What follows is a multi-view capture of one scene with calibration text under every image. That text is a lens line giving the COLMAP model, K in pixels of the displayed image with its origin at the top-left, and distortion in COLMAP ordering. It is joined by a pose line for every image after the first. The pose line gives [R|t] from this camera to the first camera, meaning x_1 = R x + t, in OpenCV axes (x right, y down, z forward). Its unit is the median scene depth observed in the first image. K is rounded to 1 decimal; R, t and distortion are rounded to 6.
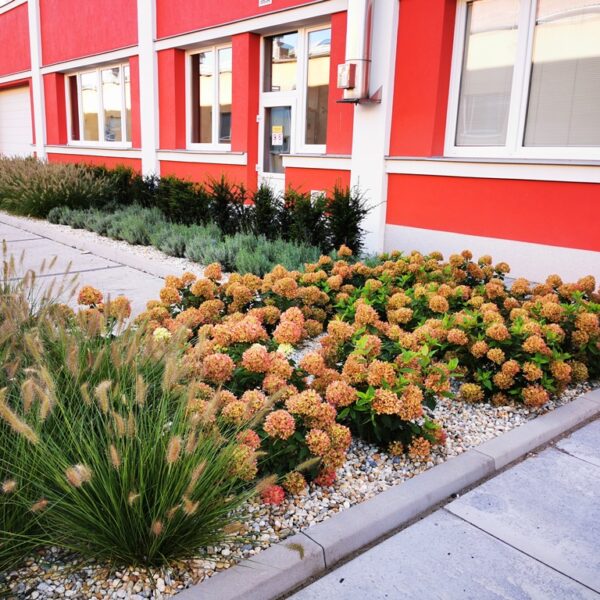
lens RADIAL K [[619.5, 0, 299.1], [0, 619.5, 300.7], [0, 0, 1]] dist [0.047189, 0.000000]
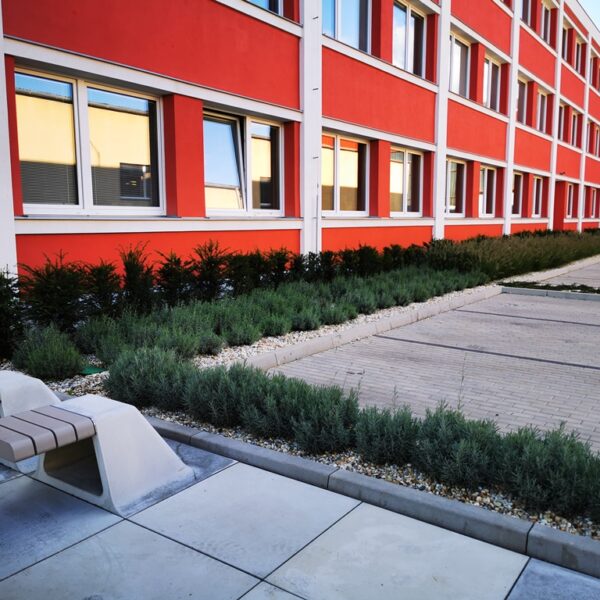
lens RADIAL K [[619.5, 0, 300.2], [0, 619.5, 298.7], [0, 0, 1]] dist [0.047189, 0.000000]
pose [[-0.236080, -0.154093, 0.959438, -1.394472], [0.211850, 0.955435, 0.205579, -0.377244], [-0.948359, 0.251790, -0.192914, 1.436106]]
